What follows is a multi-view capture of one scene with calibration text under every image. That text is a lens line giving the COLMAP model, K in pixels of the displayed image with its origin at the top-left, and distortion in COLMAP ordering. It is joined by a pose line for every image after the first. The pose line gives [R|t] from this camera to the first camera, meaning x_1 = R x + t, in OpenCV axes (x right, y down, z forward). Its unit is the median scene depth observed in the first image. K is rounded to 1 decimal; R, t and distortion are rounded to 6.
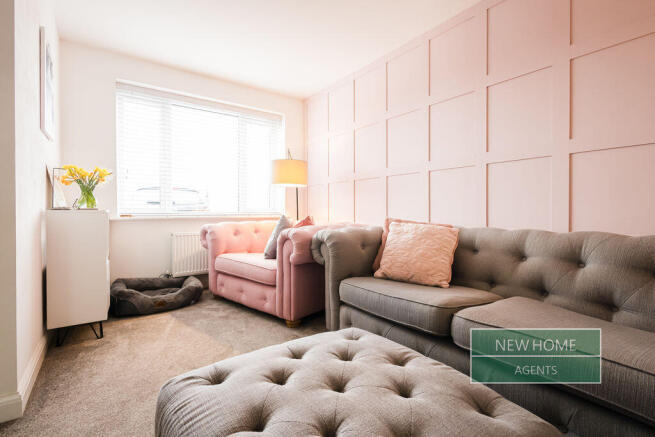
lens RADIAL K [[303.9, 0, 326.9], [0, 303.9, 216.4], [0, 0, 1]] dist [0.000269, 0.000136]
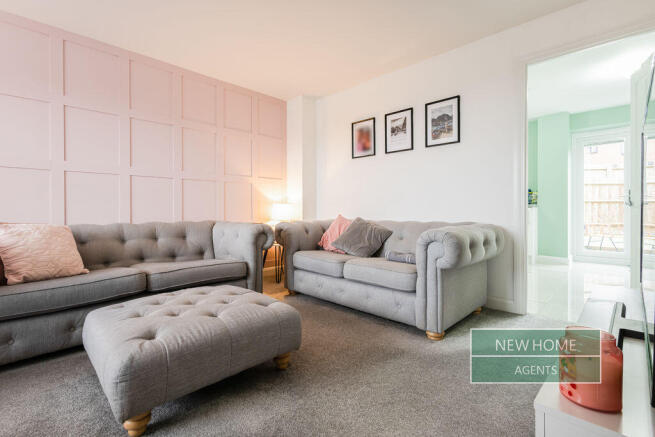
lens RADIAL K [[305.5, 0, 326.4], [0, 305.5, 207.1], [0, 0, 1]] dist [-0.000108, -0.000020]
pose [[-0.119774, -0.008995, 0.992760, -0.983668], [0.002686, 0.999952, 0.009384, -0.045902], [-0.992798, 0.003790, -0.119744, 0.180315]]
